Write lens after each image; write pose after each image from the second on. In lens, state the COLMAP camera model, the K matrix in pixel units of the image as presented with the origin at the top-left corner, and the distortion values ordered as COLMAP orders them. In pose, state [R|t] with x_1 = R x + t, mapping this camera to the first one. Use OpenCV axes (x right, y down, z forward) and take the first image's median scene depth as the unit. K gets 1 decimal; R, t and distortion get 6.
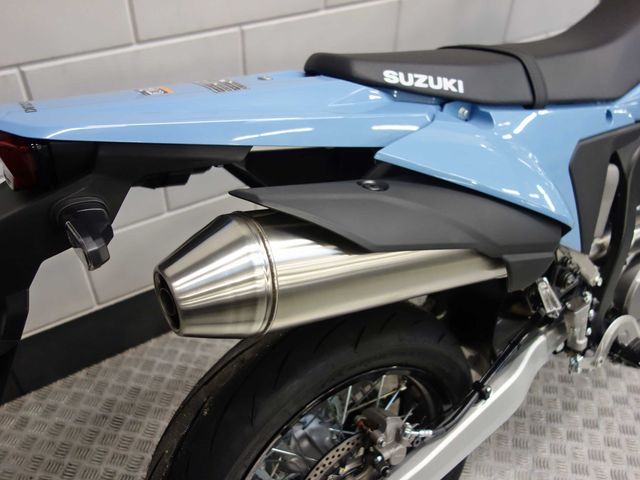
lens RADIAL K [[564.2, 0, 323.2], [0, 564.2, 240.3], [0, 0, 1]] dist [0.010223, -0.014626]
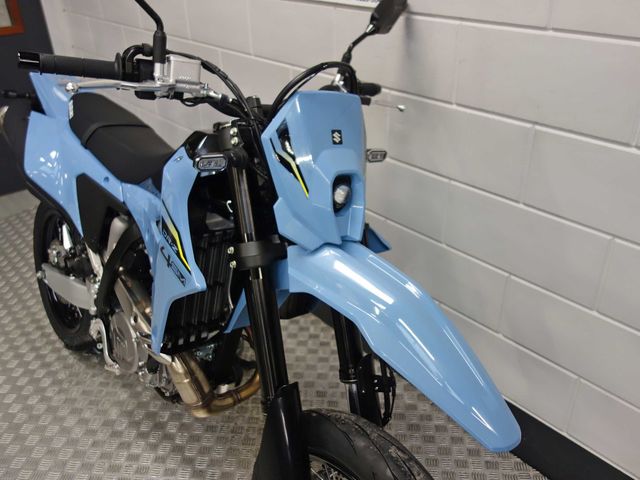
lens RADIAL K [[564.2, 0, 323.2], [0, 564.2, 240.3], [0, 0, 1]] dist [0.010223, -0.014626]
pose [[0.117361, 0.465610, -0.877174, 2.216456], [-0.597299, 0.738751, 0.312219, -1.033967], [0.793385, 0.487293, 0.364809, 0.984858]]
